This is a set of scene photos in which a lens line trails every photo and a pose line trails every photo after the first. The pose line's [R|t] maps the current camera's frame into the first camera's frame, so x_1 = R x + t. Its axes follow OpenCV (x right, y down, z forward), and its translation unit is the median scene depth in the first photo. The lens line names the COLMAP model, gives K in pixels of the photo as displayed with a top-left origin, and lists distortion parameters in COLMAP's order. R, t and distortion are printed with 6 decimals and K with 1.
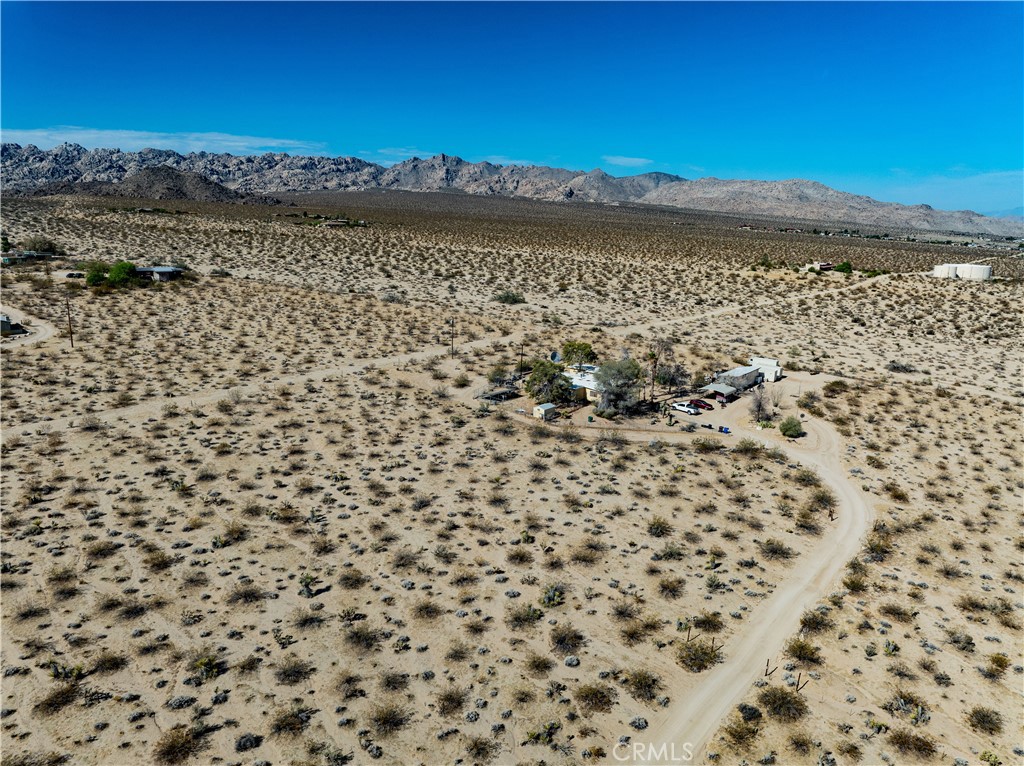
lens RADIAL K [[721.7, 0, 513.7], [0, 721.7, 383.5], [0, 0, 1]] dist [-0.041018, 0.002455]
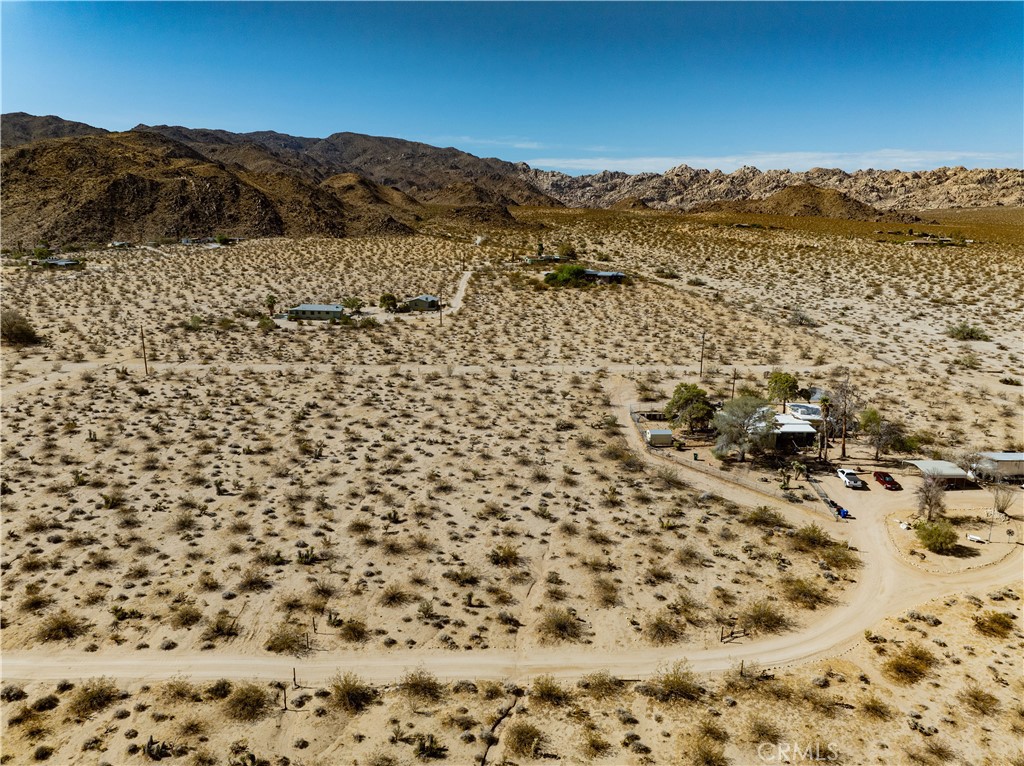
lens RADIAL K [[721.7, 0, 513.7], [0, 721.7, 383.5], [0, 0, 1]] dist [-0.041018, 0.002455]
pose [[0.656017, 0.156036, -0.738440, 0.672800], [-0.173728, 0.983342, 0.053449, -0.051201], [0.734479, 0.093225, 0.672197, 0.301649]]
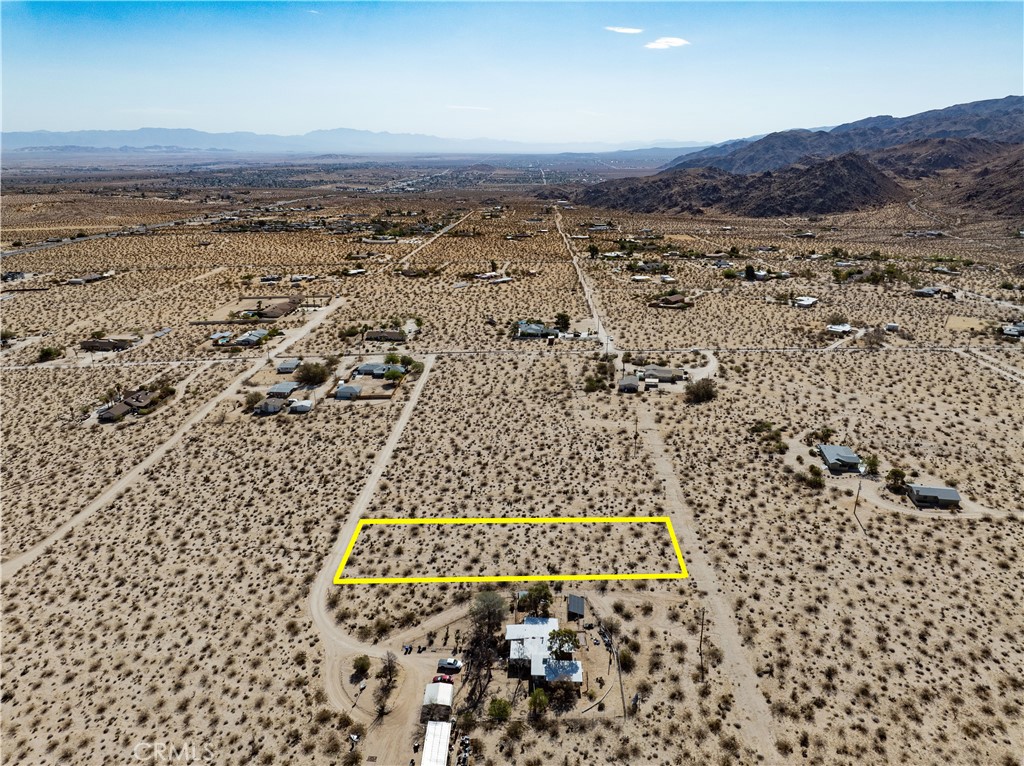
lens RADIAL K [[721.7, 0, 513.7], [0, 721.7, 383.5], [0, 0, 1]] dist [-0.041018, 0.002455]
pose [[-0.795504, 0.167522, -0.582332, 0.943539], [-0.163286, 0.866210, 0.472247, -1.156428], [0.583534, 0.470761, -0.661720, 2.012901]]
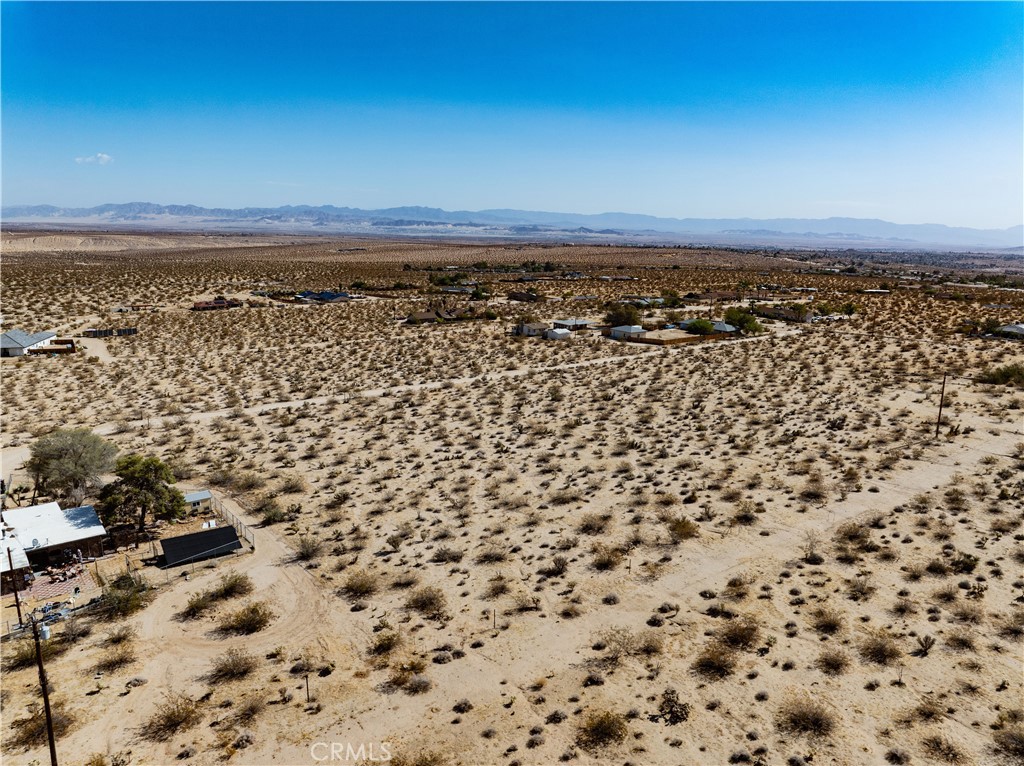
lens RADIAL K [[721.7, 0, 513.7], [0, 721.7, 383.5], [0, 0, 1]] dist [-0.041018, 0.002455]
pose [[-0.974892, -0.087345, 0.204830, -0.420887], [0.010576, 0.900657, 0.434403, -0.390389], [-0.222425, 0.425662, -0.877120, 1.699557]]
